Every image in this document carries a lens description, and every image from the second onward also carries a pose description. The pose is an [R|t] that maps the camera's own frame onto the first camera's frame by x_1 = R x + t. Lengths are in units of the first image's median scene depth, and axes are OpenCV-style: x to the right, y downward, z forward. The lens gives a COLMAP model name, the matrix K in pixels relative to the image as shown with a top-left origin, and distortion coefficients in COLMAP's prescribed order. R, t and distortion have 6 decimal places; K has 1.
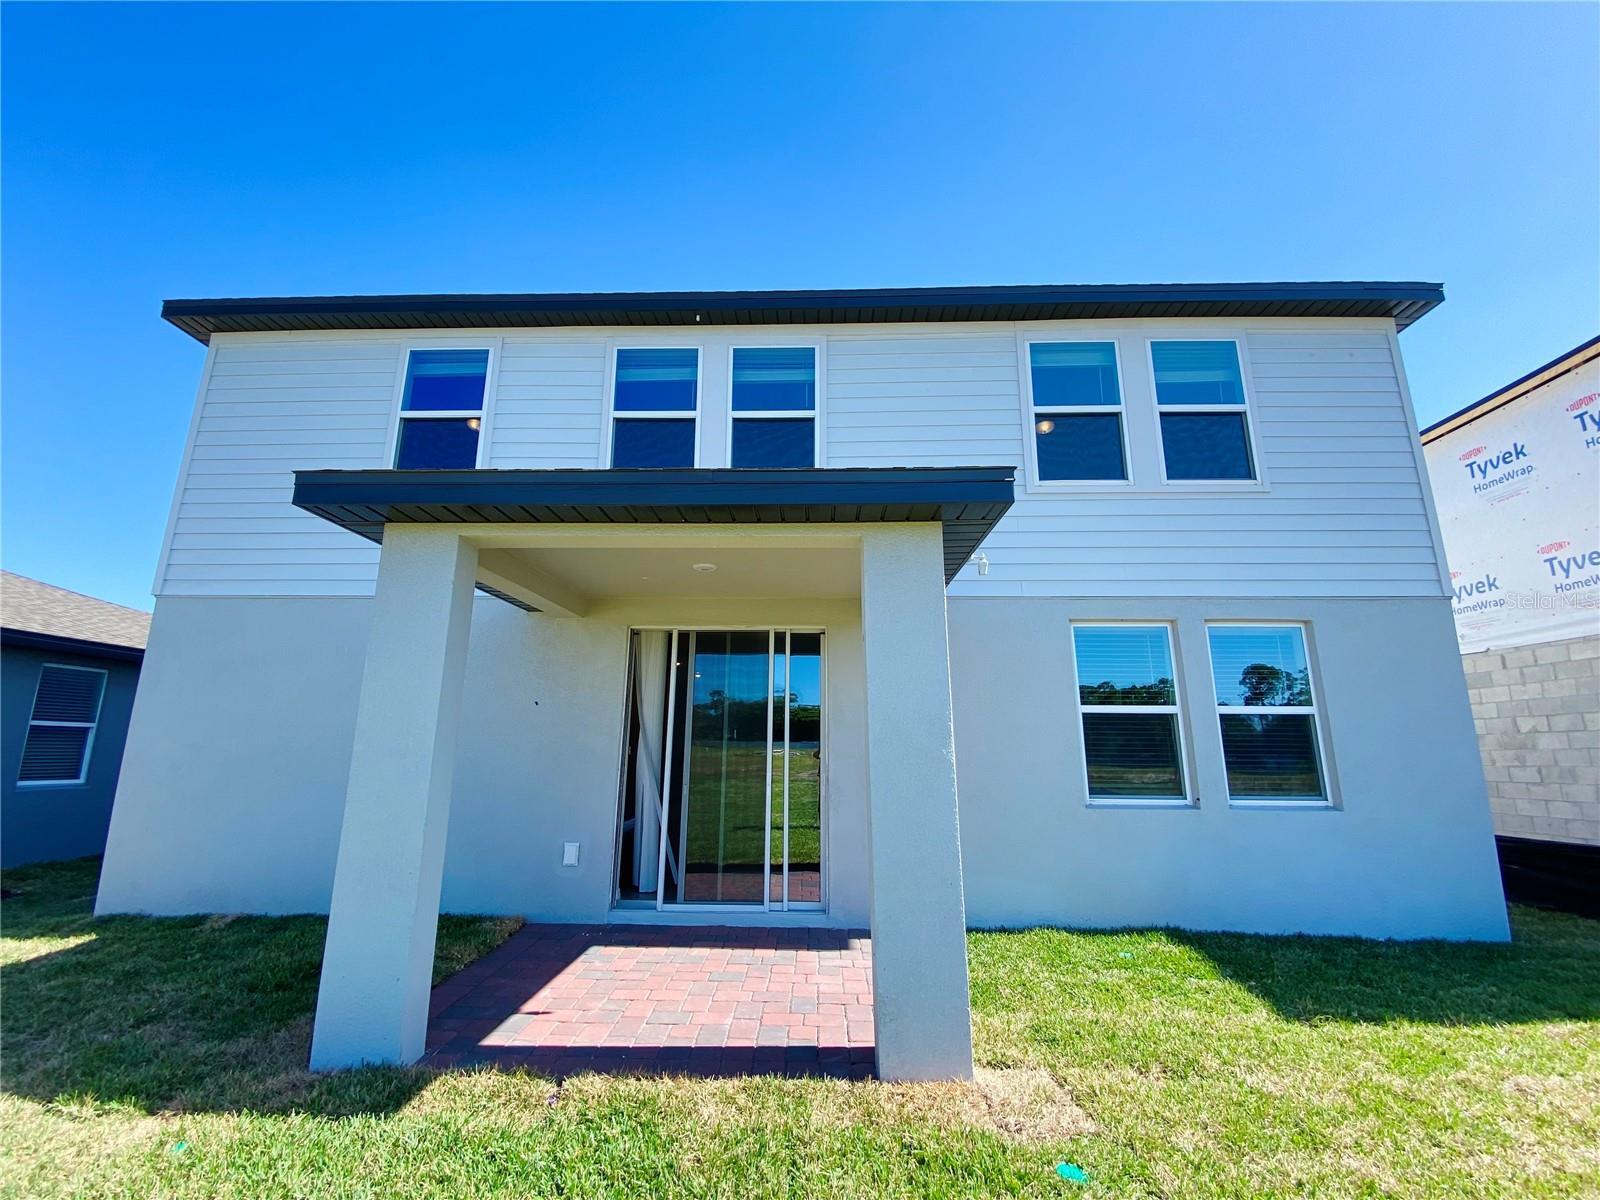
lens RADIAL K [[662.1, 0, 800.0], [0, 662.1, 600.0], [0, 0, 1]] dist [0.021919, -0.021954]
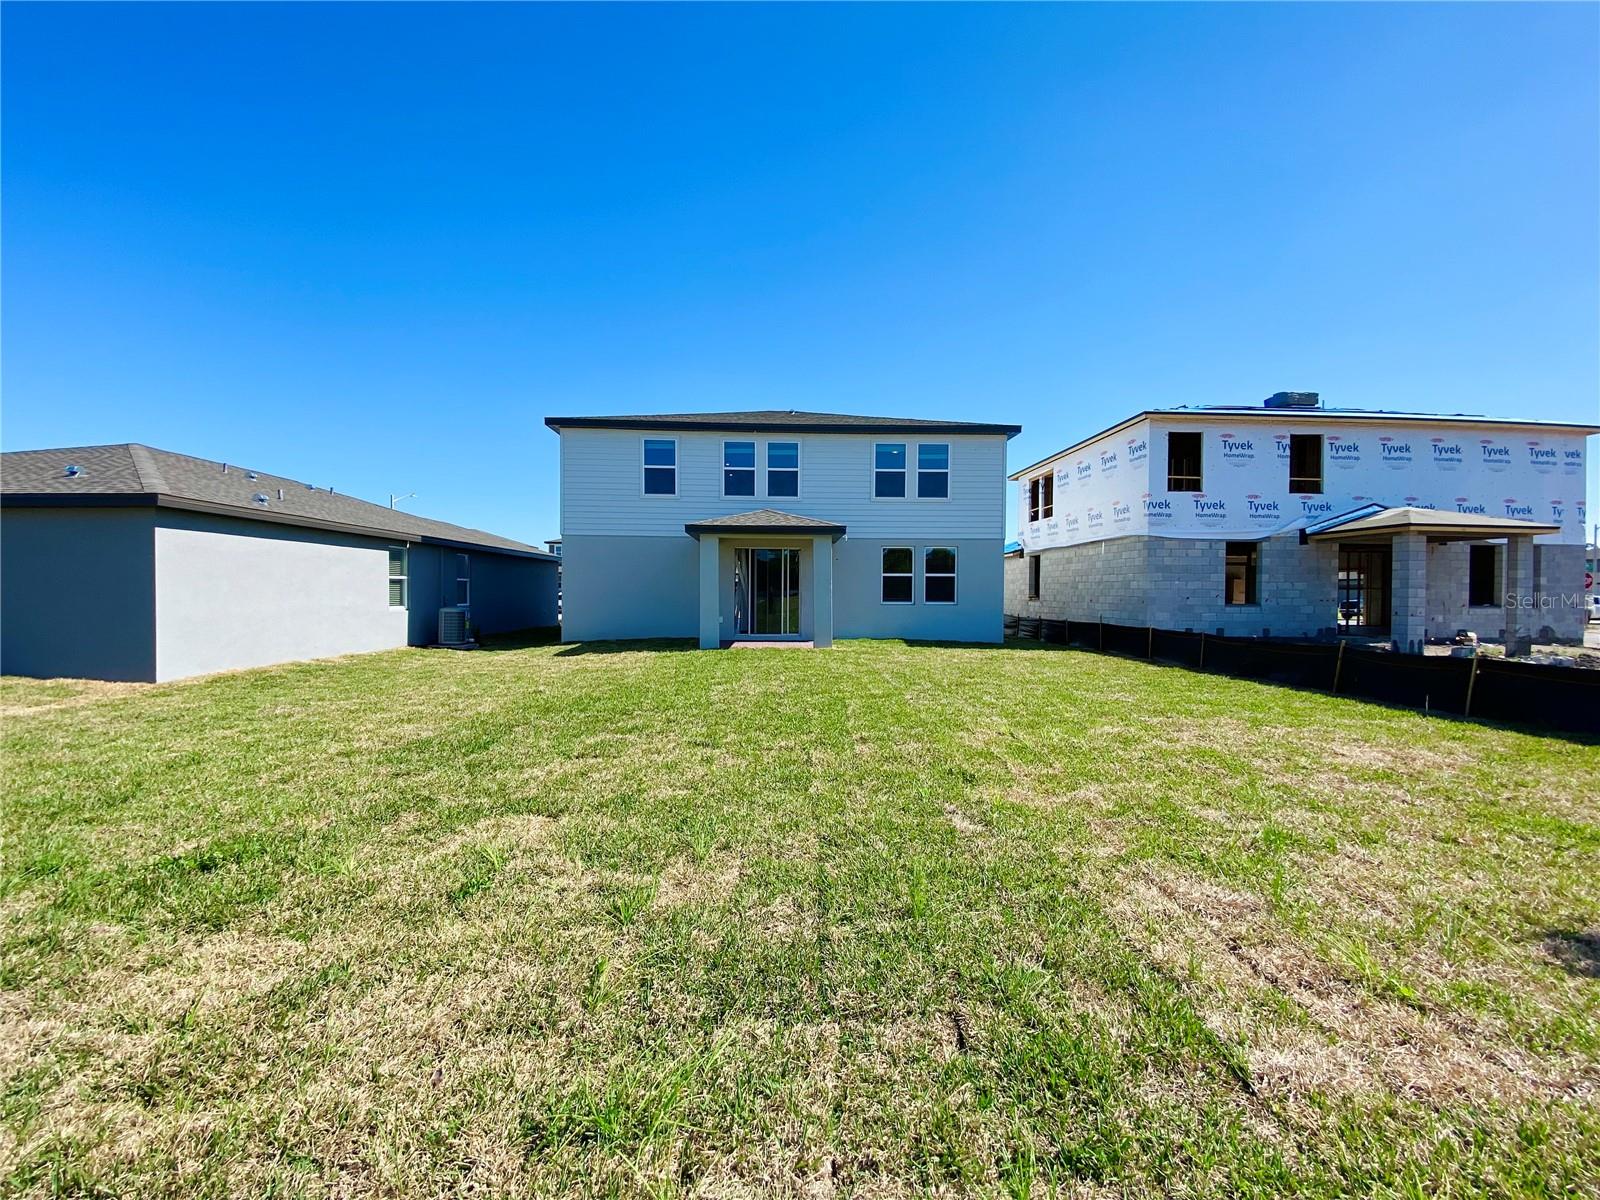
lens RADIAL K [[662.1, 0, 800.0], [0, 662.1, 600.0], [0, 0, 1]] dist [0.021919, -0.021954]
pose [[0.997205, -0.004558, 0.074579, -0.178361], [-0.011311, 0.977426, 0.210974, -0.330781], [-0.073857, -0.211228, 0.974642, -1.806703]]
